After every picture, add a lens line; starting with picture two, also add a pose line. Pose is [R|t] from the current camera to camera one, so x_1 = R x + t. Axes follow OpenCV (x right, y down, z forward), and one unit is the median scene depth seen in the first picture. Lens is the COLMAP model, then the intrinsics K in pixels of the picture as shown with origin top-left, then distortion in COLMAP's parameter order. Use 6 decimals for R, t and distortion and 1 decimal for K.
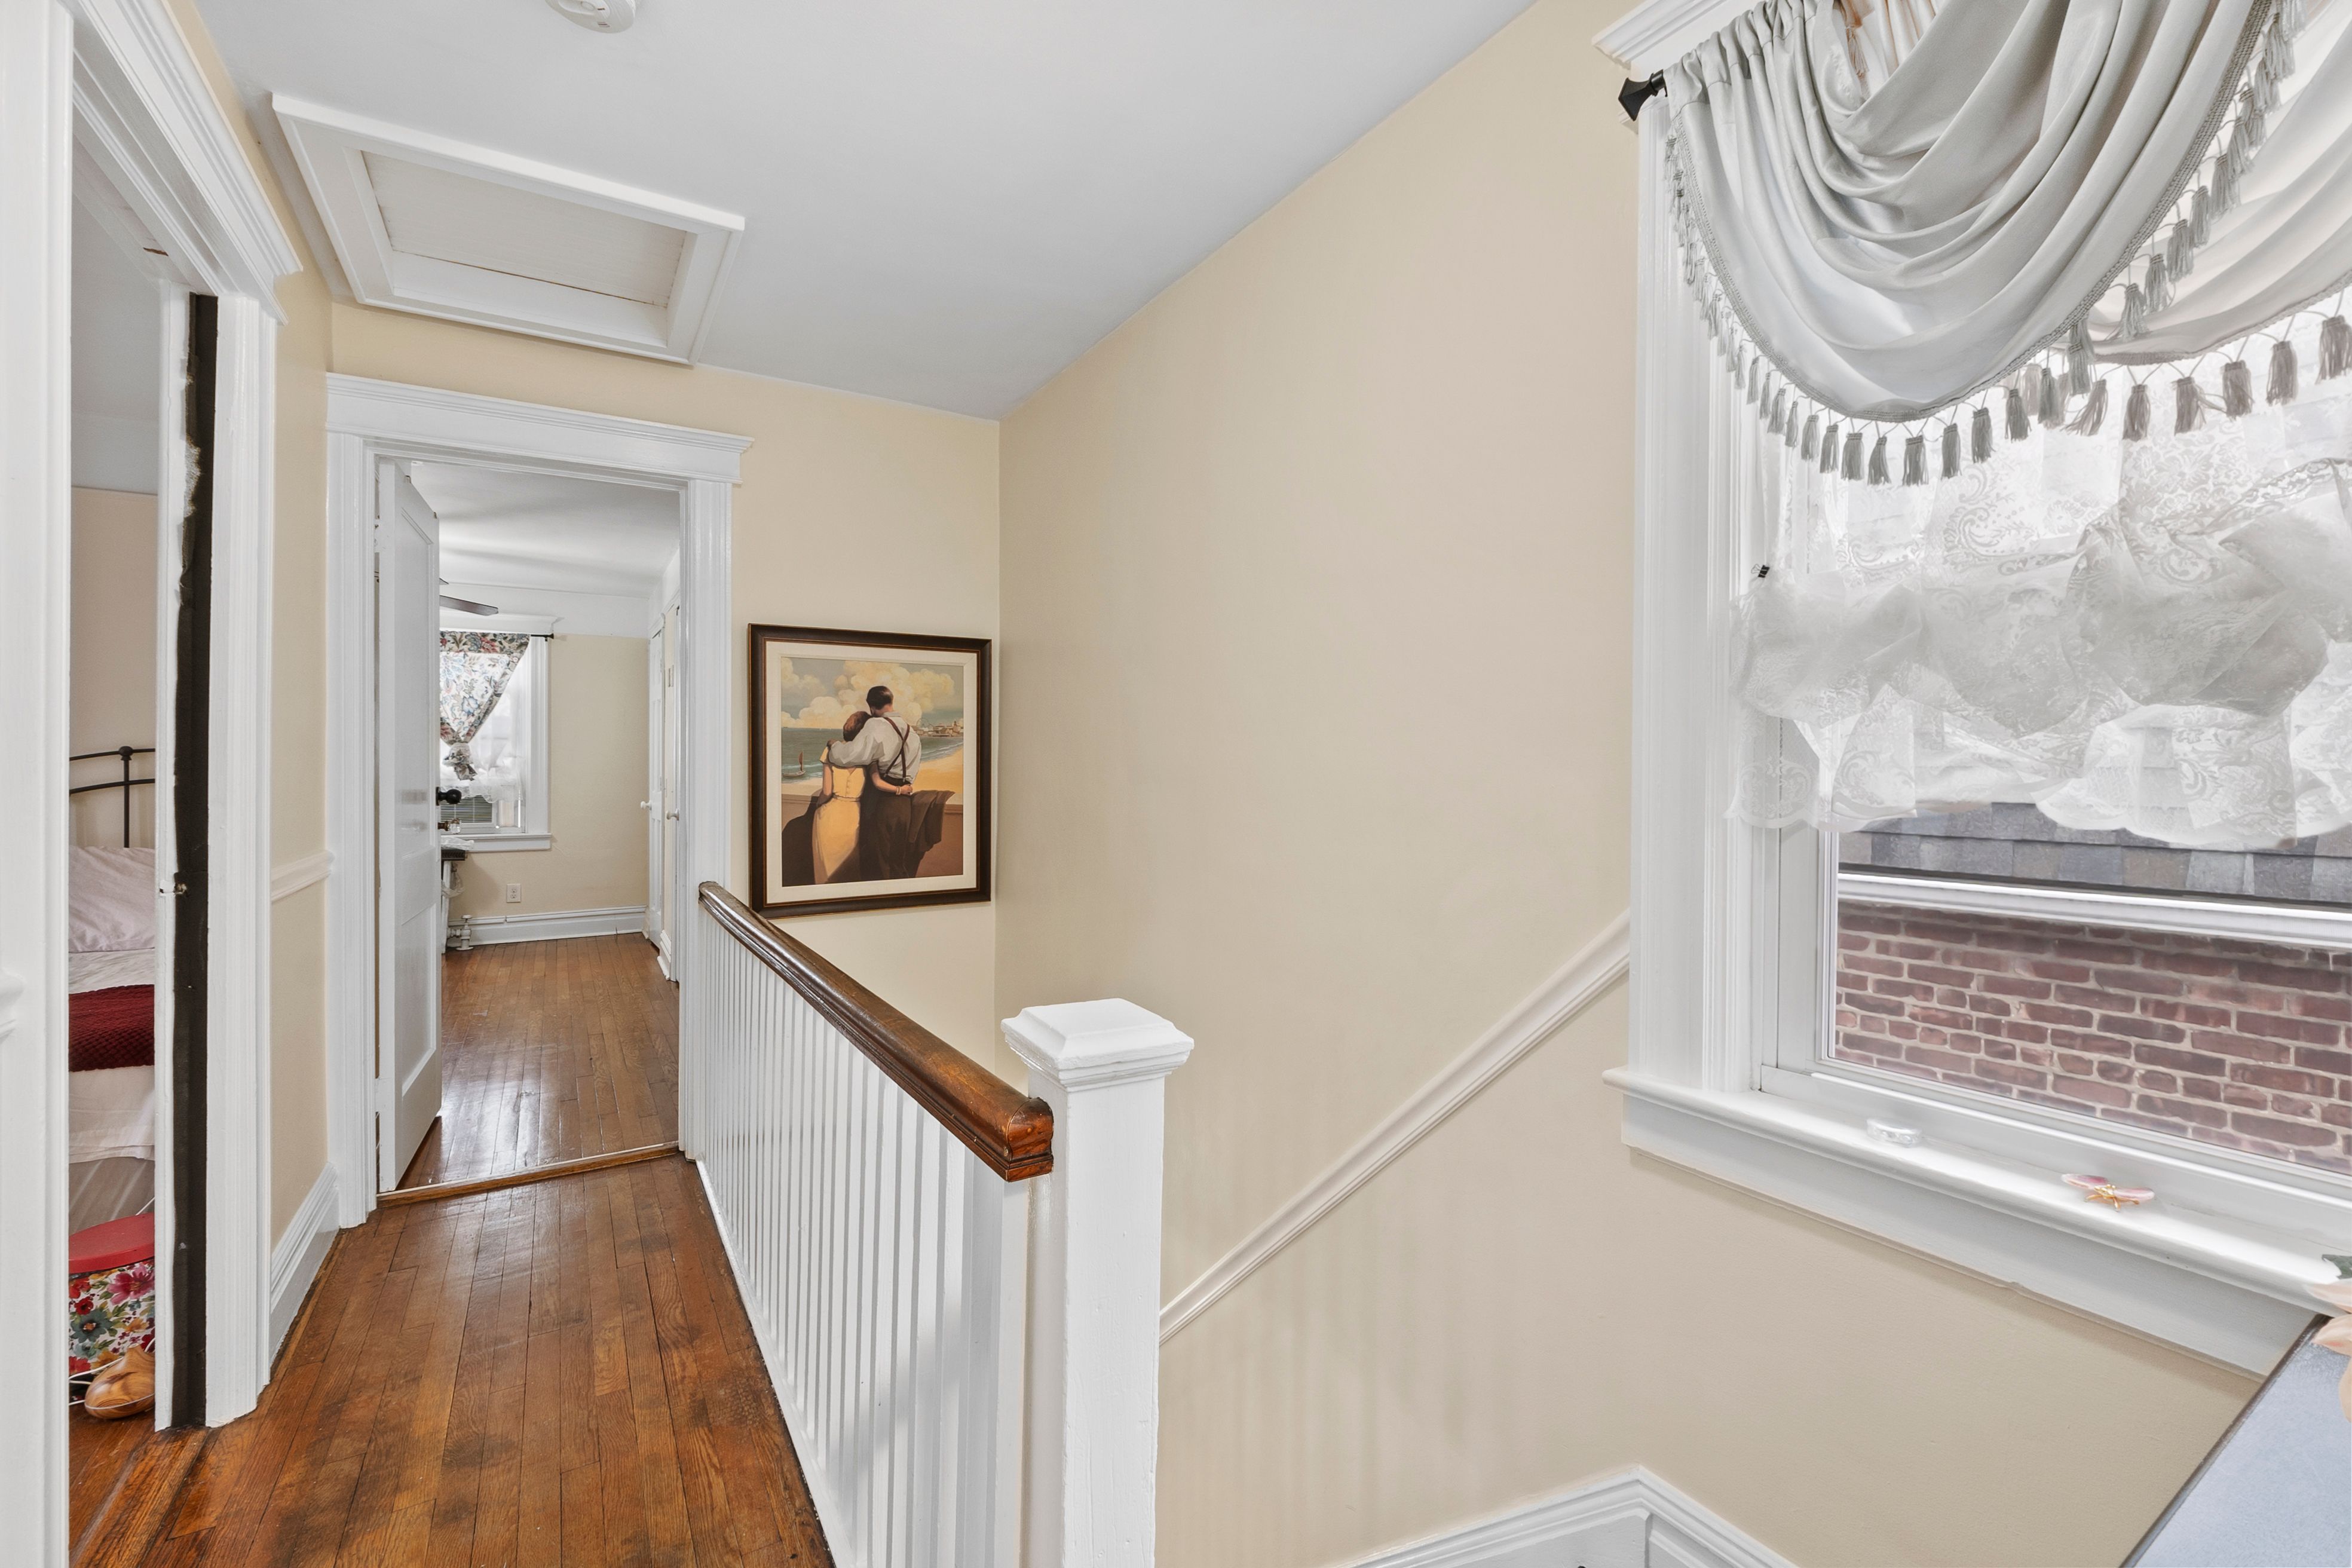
lens RADIAL K [[980.7, 0, 1183.2], [0, 980.7, 773.6], [0, 0, 1]] dist [-0.009813, 0.001286]
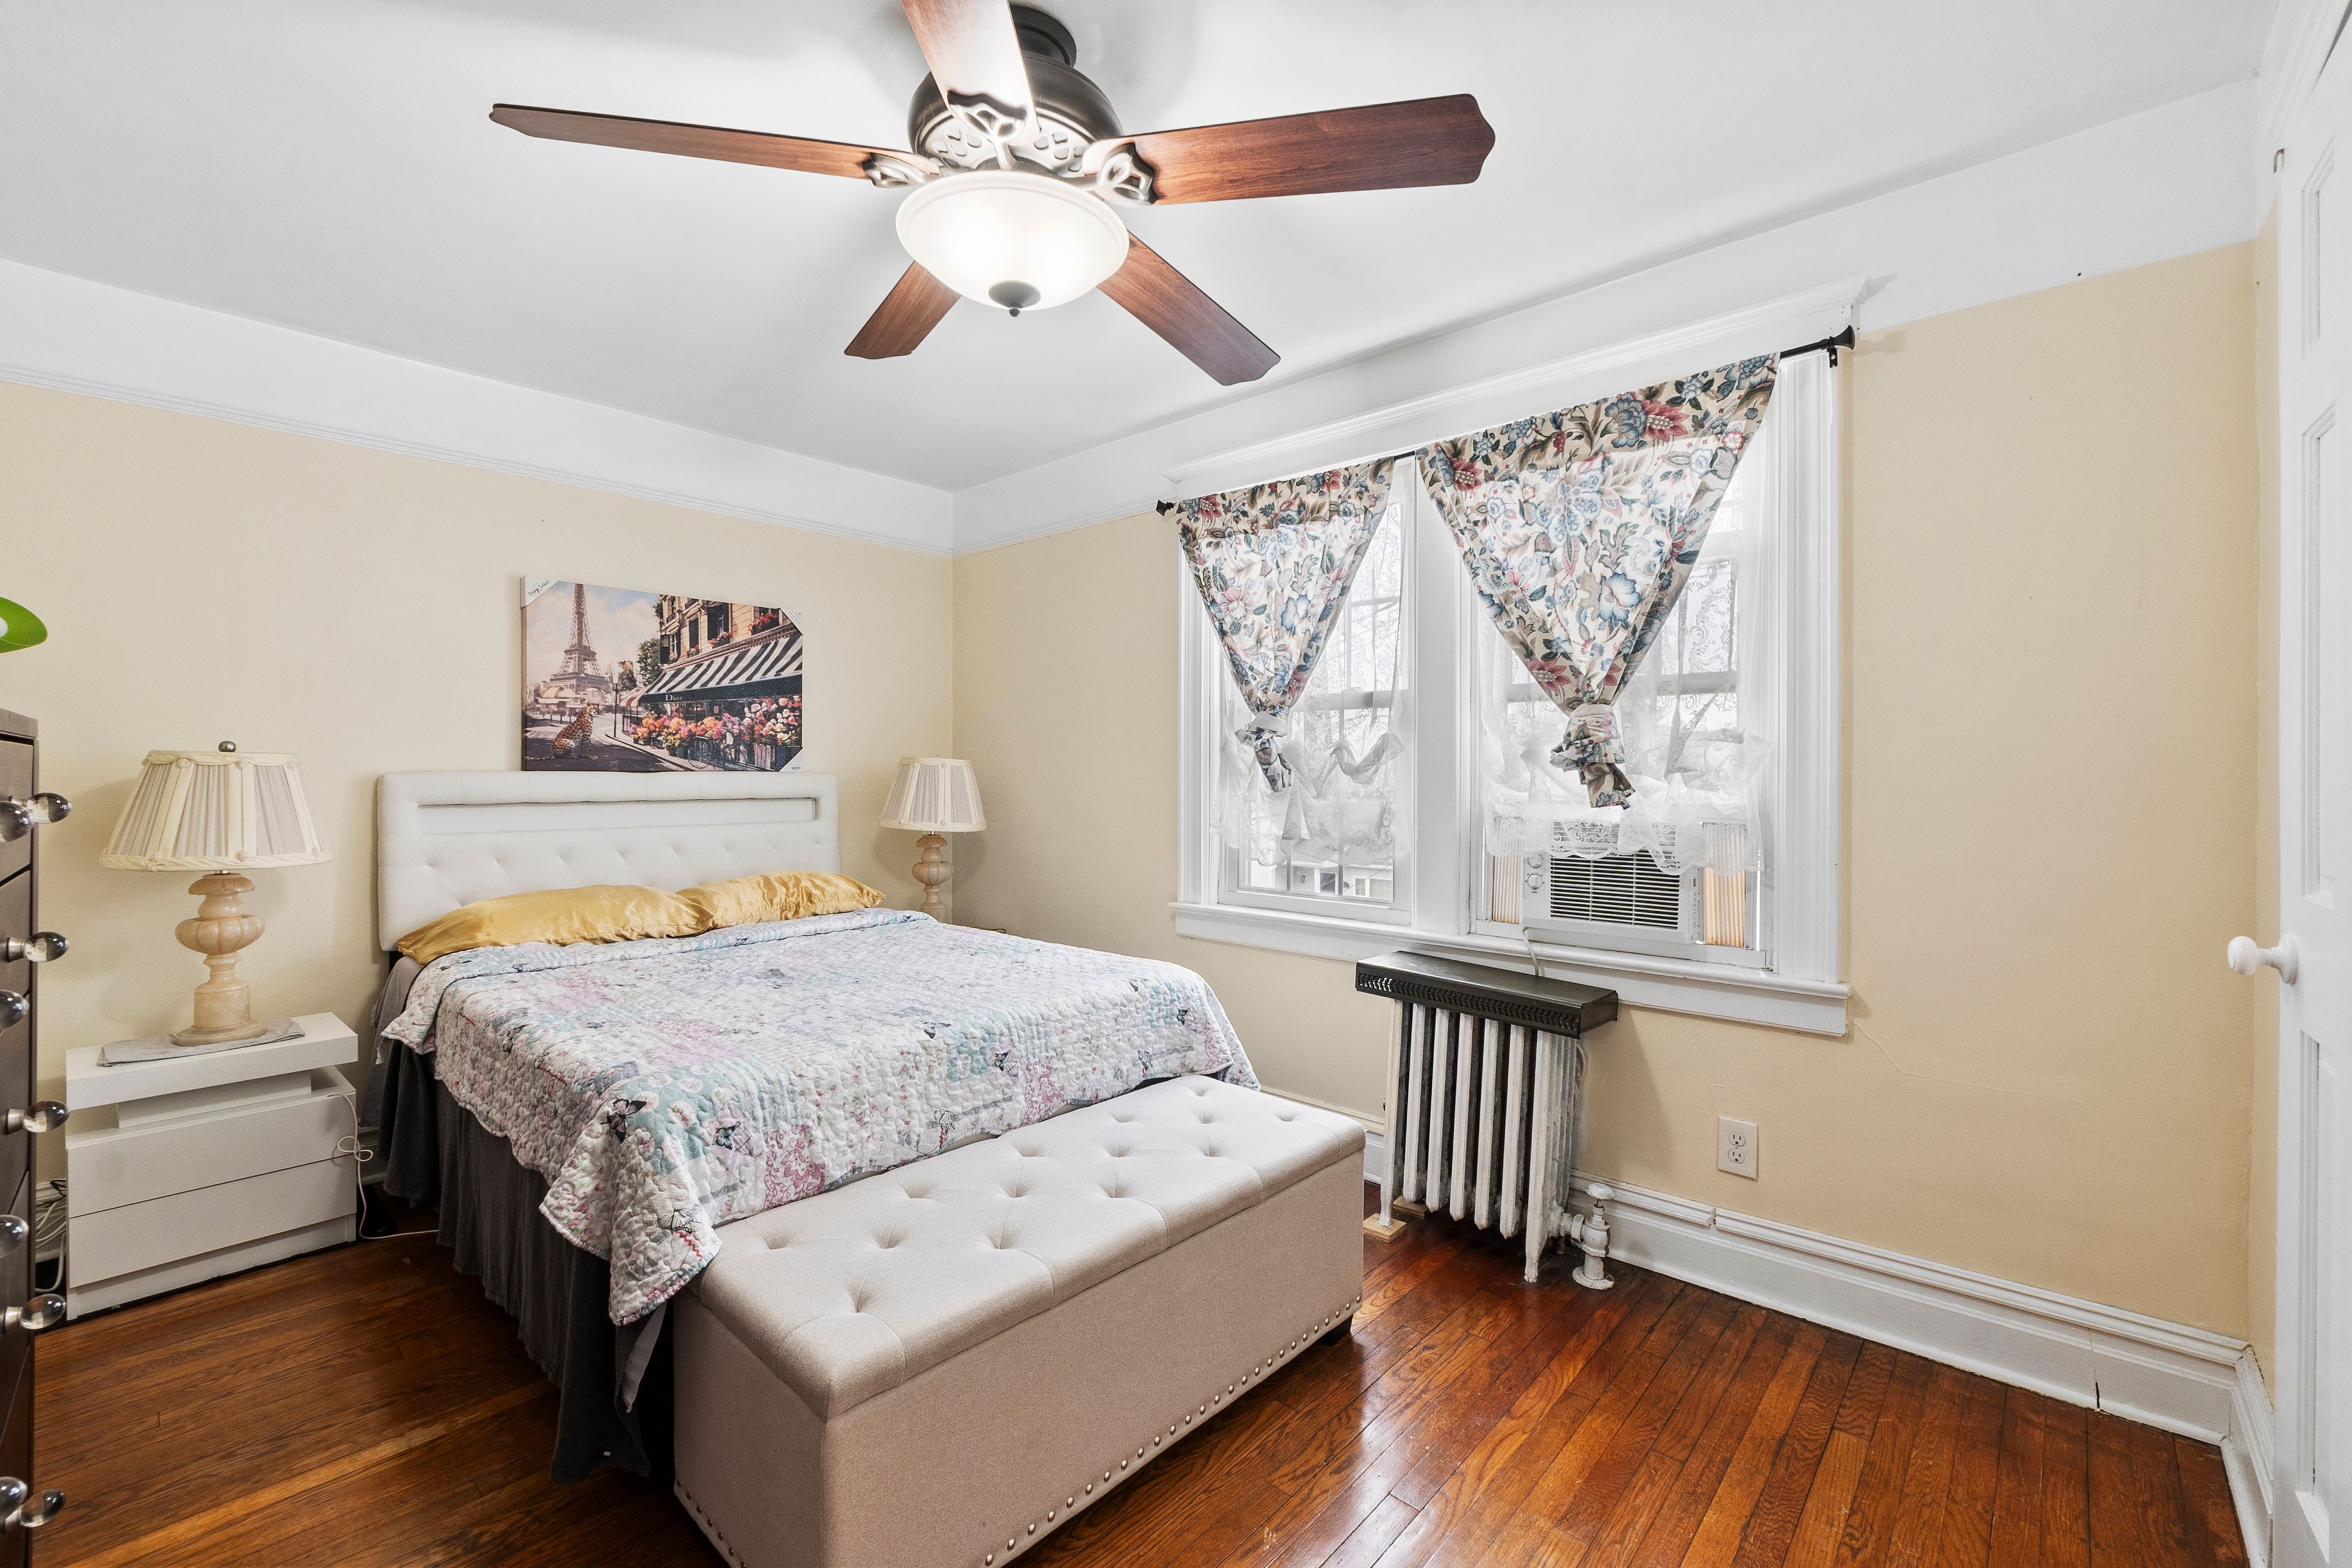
lens RADIAL K [[980.7, 0, 1185.8], [0, 980.7, 774.9], [0, 0, 1]] dist [-0.009813, 0.001286]
pose [[0.261537, -0.002460, -0.965190, -0.423894], [-0.002303, 0.999992, -0.003173, -0.003856], [0.965191, 0.003053, 0.261529, 0.750199]]
